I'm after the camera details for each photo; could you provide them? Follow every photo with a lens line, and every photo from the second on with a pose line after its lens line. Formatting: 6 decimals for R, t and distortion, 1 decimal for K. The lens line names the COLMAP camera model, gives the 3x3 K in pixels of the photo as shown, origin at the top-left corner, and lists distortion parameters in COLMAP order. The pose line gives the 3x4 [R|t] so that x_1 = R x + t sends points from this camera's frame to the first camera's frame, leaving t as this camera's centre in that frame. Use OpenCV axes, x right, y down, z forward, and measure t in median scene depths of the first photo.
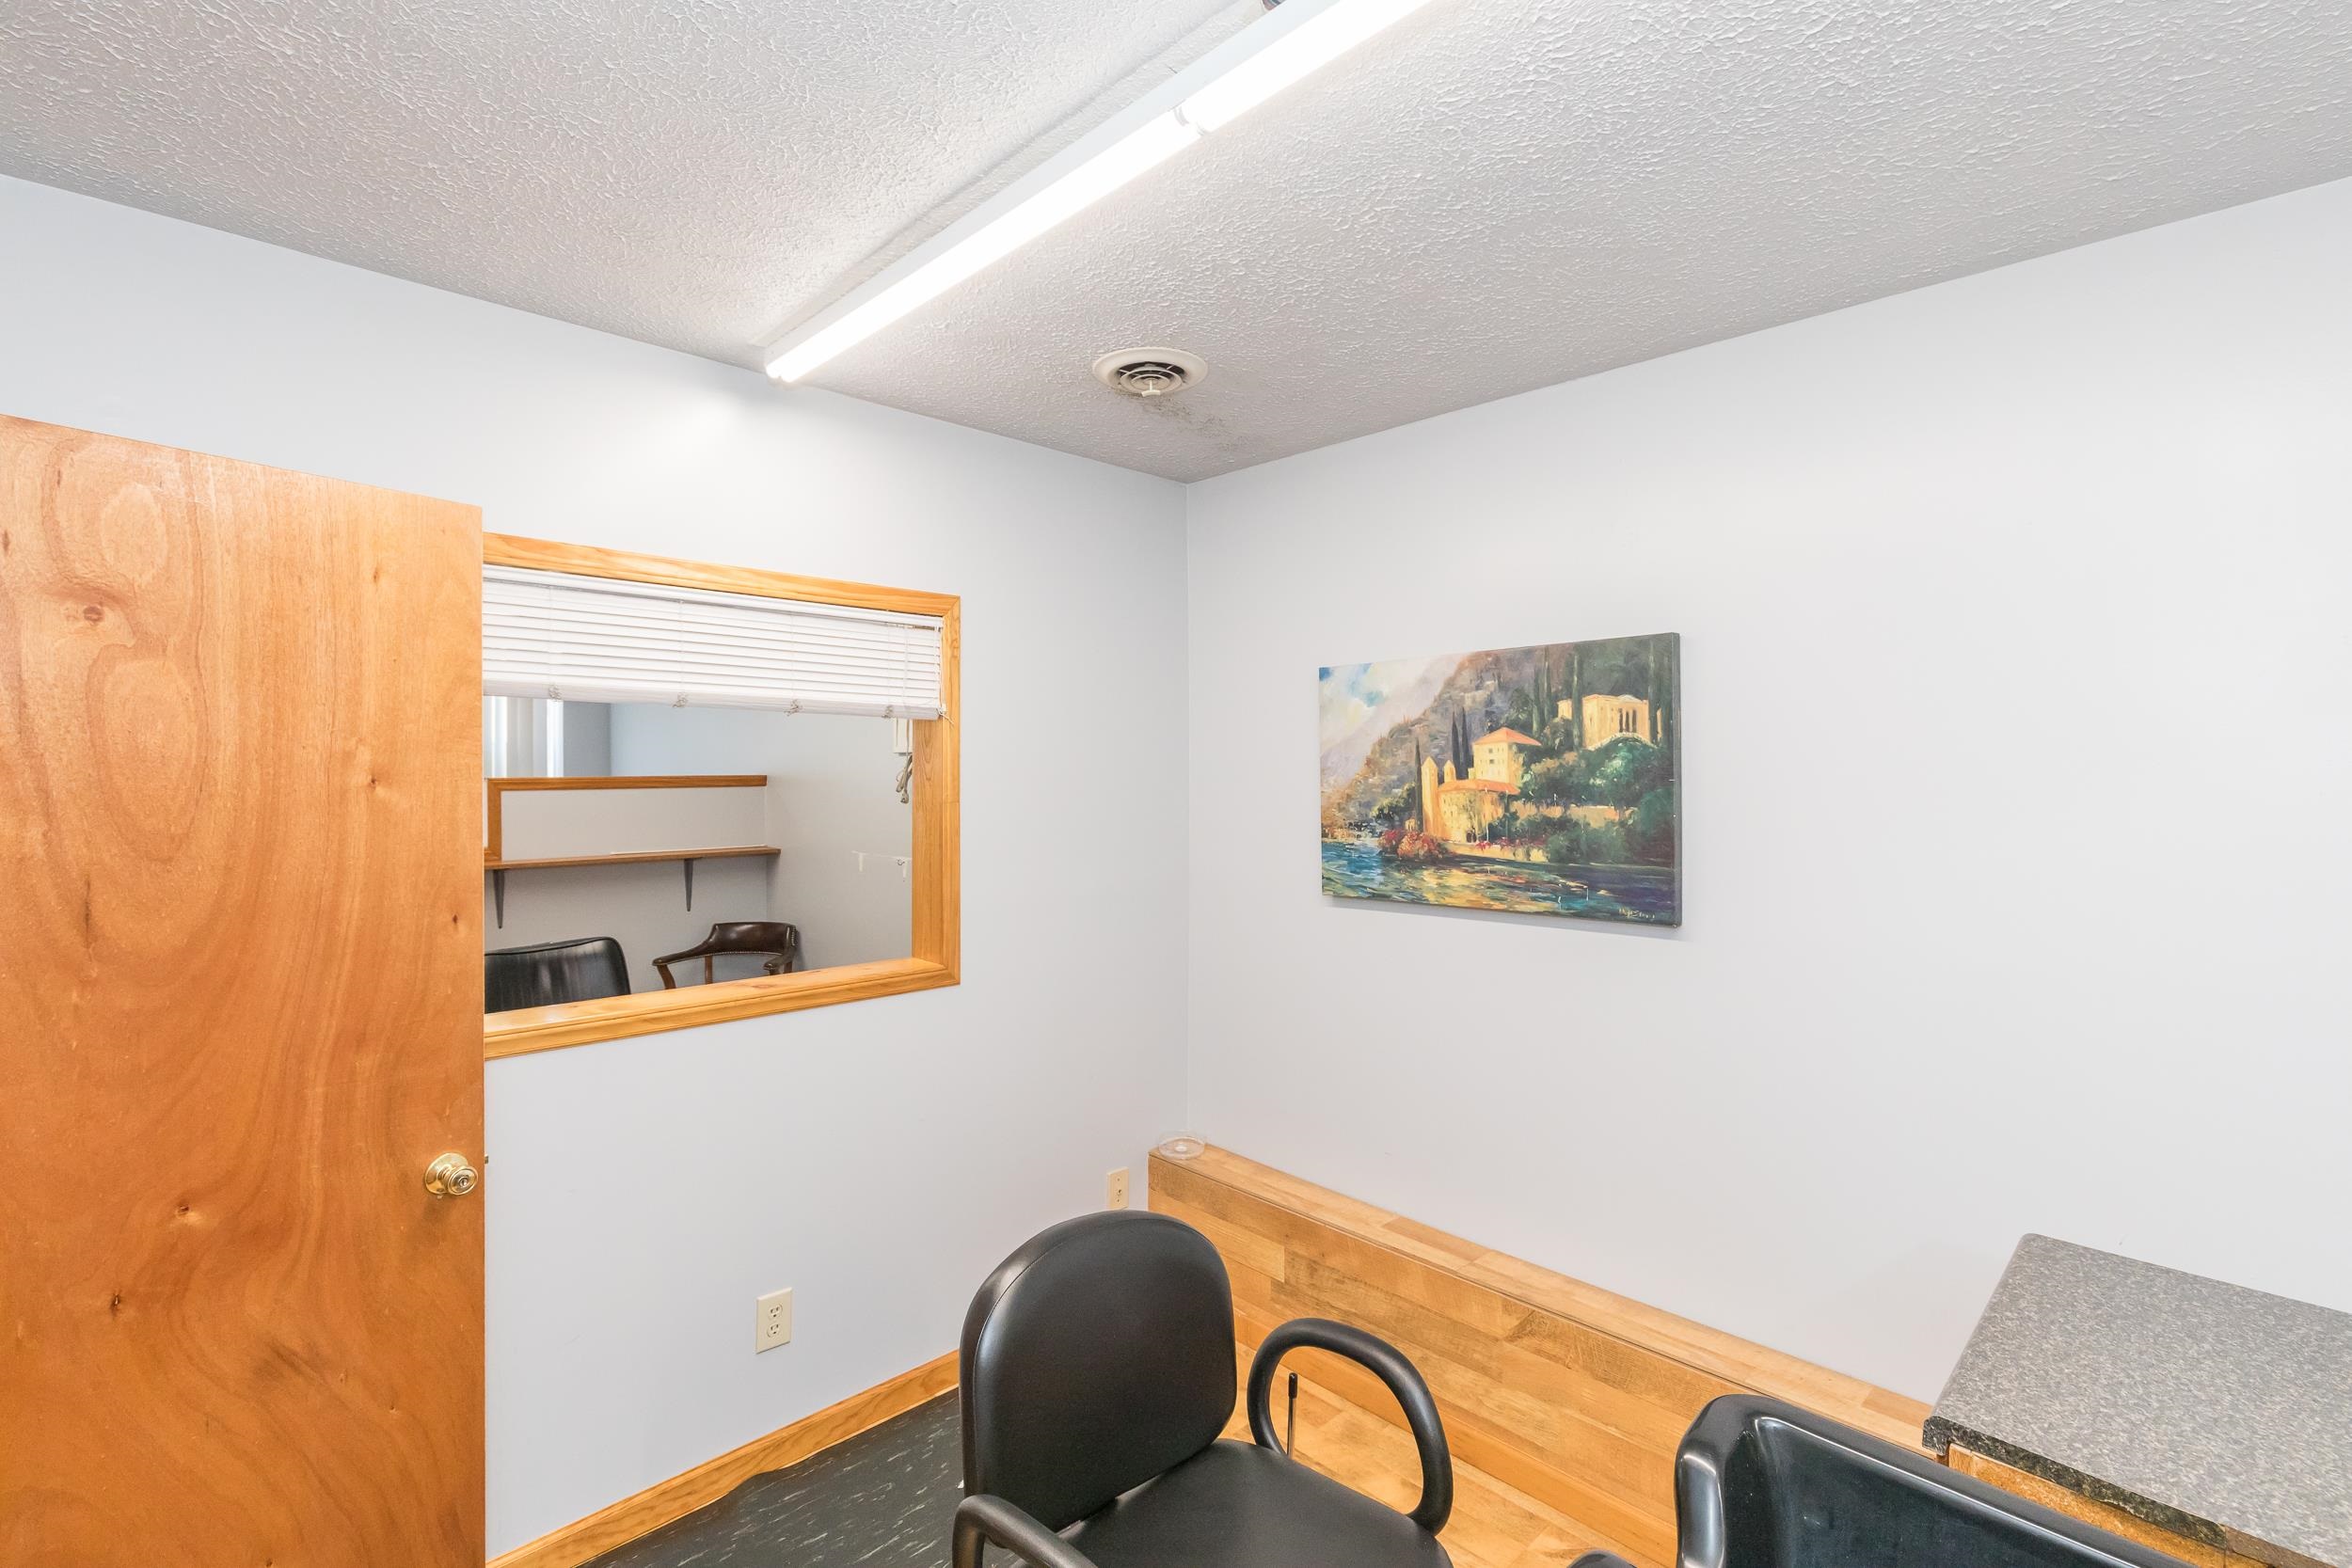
lens RADIAL K [[1056.7, 0, 1142.2], [0, 1056.7, 764.6], [0, 0, 1]] dist [0.008122, -0.005209]
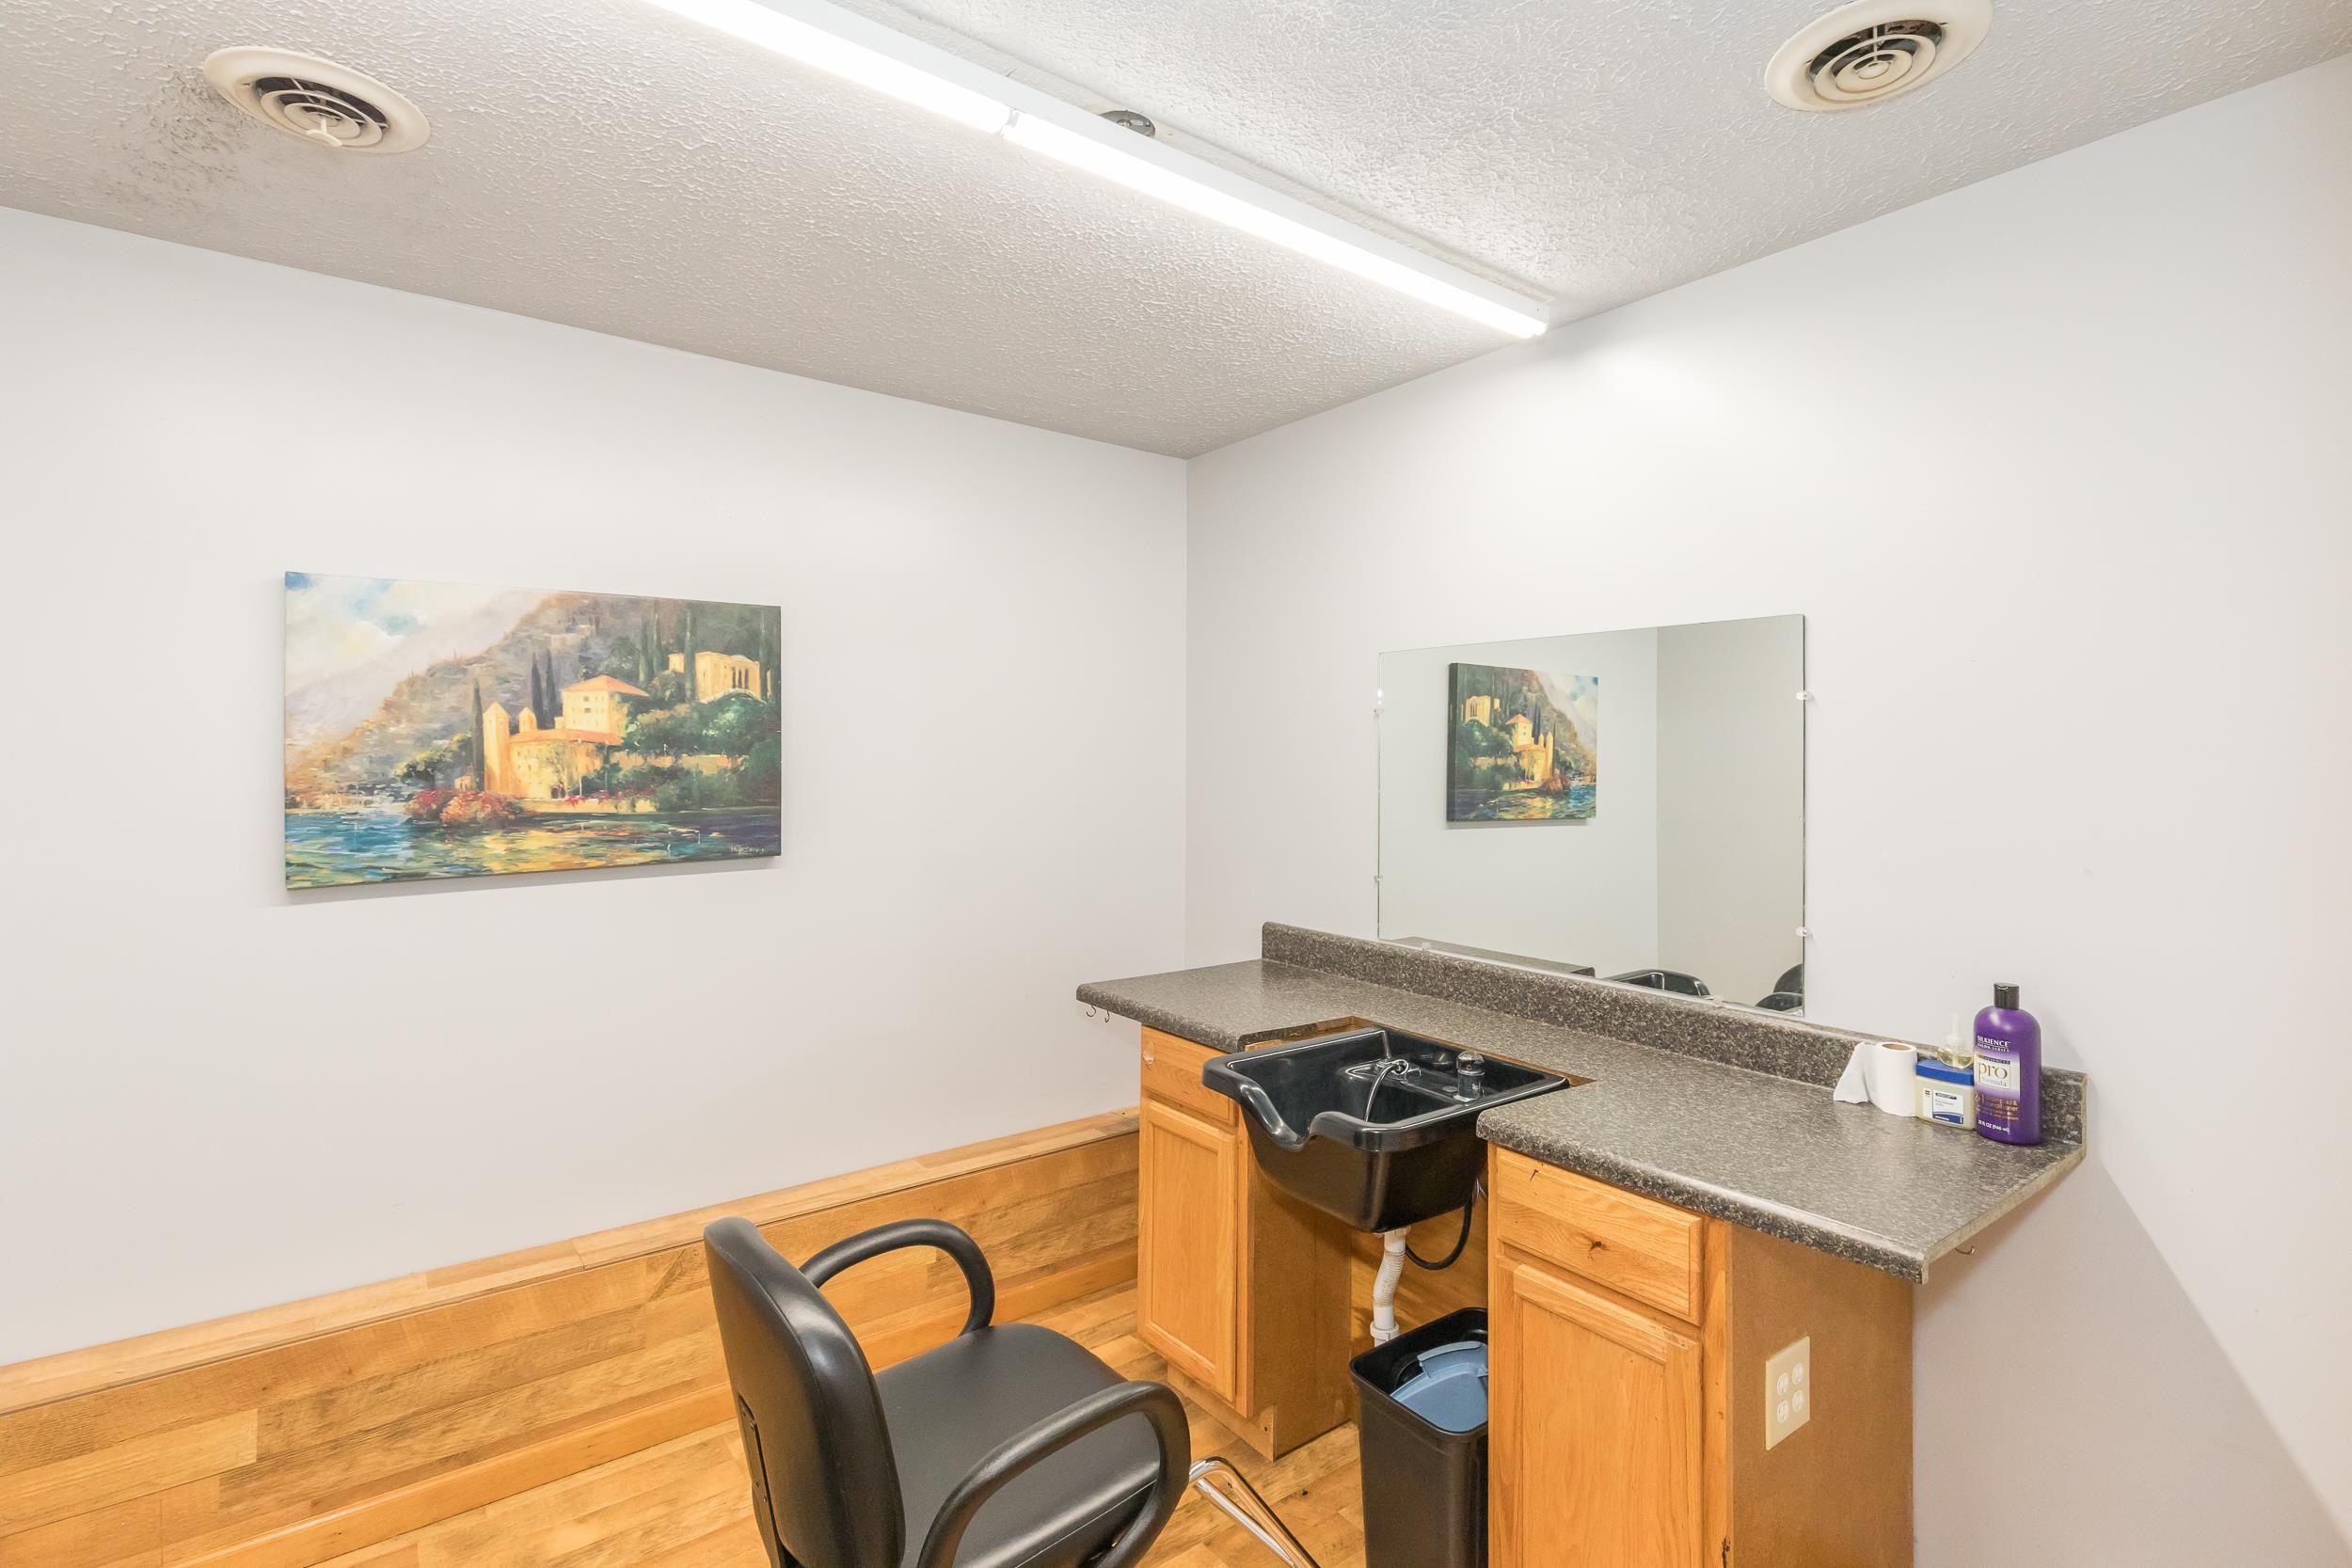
lens RADIAL K [[1056.7, 0, 1123.6], [0, 1056.7, 745.2], [0, 0, 1]] dist [0.008122, -0.005209]
pose [[0.152156, 0.024098, 0.988063, -0.517548], [0.001456, 0.999696, -0.024606, 0.051042], [-0.988355, 0.005182, 0.152074, 0.379290]]
